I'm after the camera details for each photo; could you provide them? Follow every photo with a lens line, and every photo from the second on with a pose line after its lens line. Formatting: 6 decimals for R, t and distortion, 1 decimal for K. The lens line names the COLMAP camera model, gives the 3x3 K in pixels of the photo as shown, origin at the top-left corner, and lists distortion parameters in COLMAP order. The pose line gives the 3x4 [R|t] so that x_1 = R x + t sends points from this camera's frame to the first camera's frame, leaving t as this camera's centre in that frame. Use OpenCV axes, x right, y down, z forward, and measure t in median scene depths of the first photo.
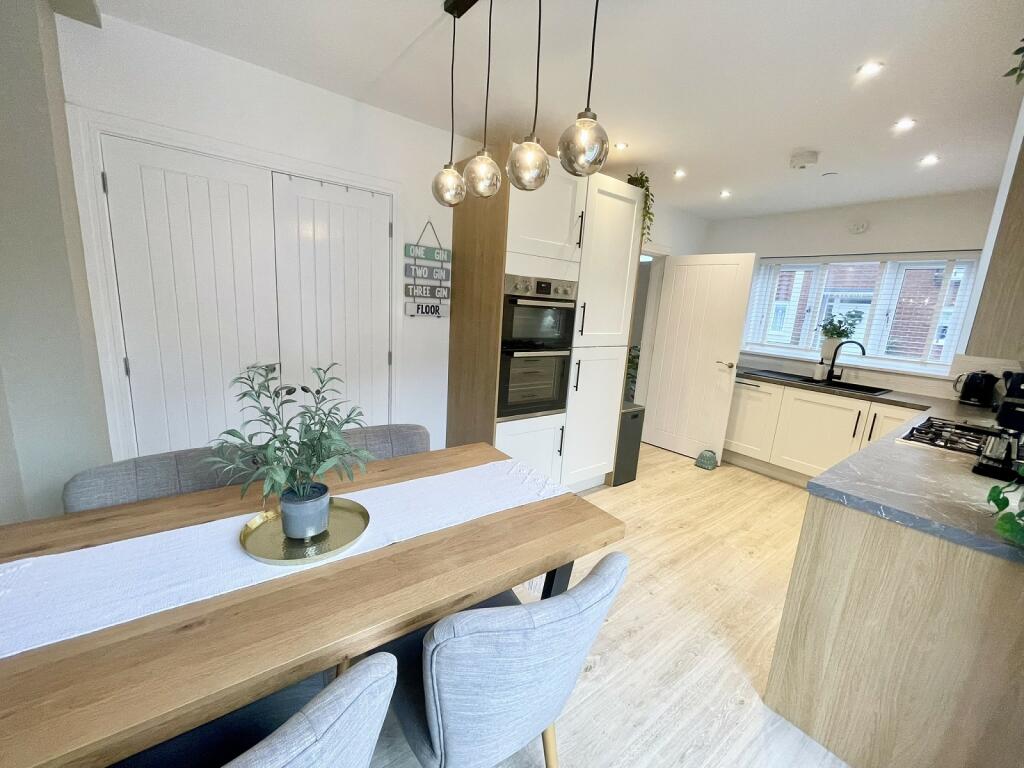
lens RADIAL K [[417.3, 0, 512.5], [0, 417.3, 386.4], [0, 0, 1]] dist [0.002308, 0.000323]
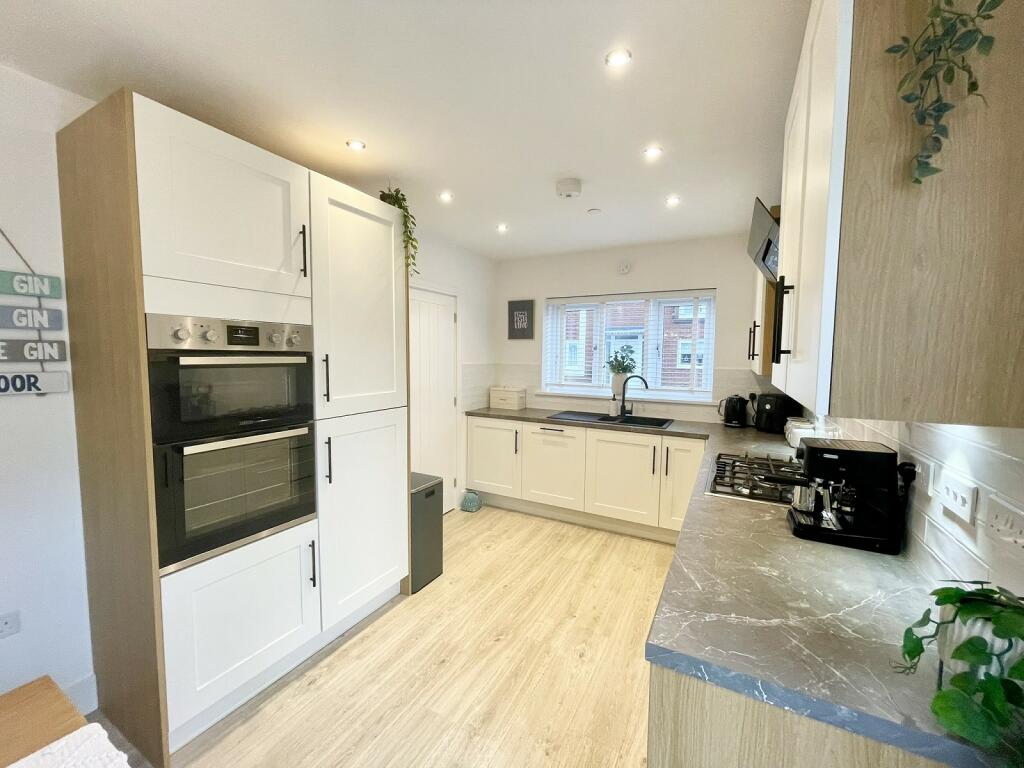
lens RADIAL K [[411.8, 0, 515.0], [0, 411.8, 384.0], [0, 0, 1]] dist [-0.002294, -0.000303]
pose [[0.910928, -0.085018, 0.403710, 0.166458], [0.129578, 0.987978, -0.084318, -0.050870], [-0.391688, 0.129119, 0.910993, 0.245956]]
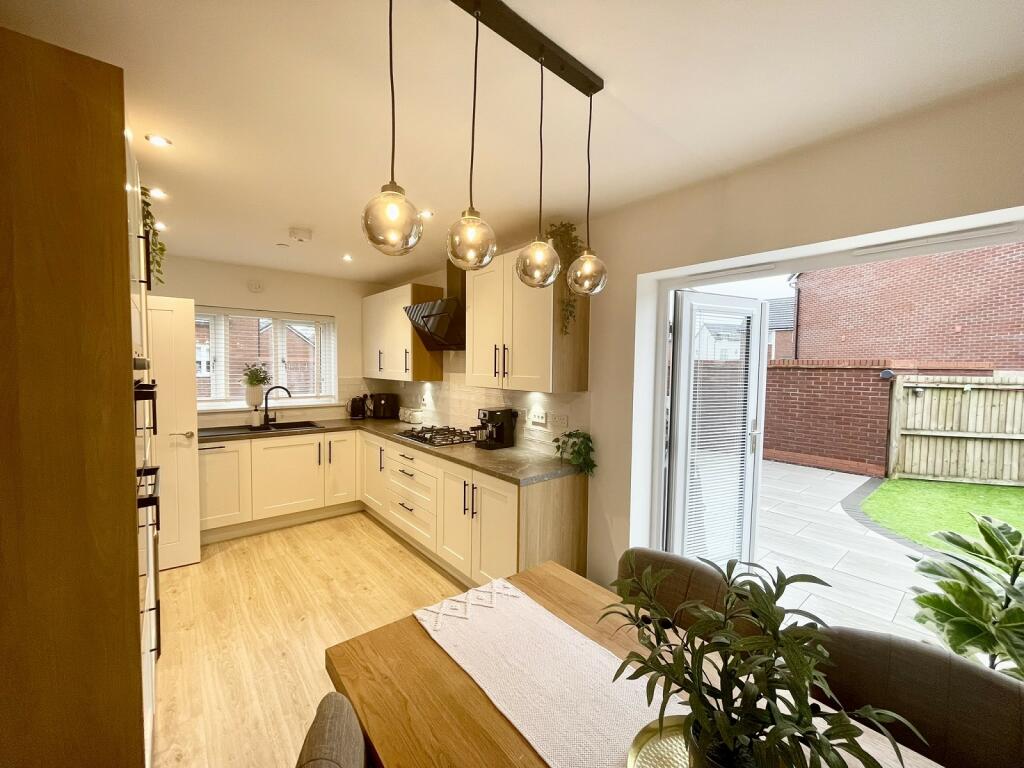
lens RADIAL K [[411.8, 0, 515.0], [0, 411.8, 384.0], [0, 0, 1]] dist [-0.002294, -0.000303]
pose [[-0.051897, -0.112926, 0.992247, -0.402332], [0.180798, 0.976105, 0.120545, -0.161933], [-0.982150, 0.185652, -0.030240, 0.483636]]
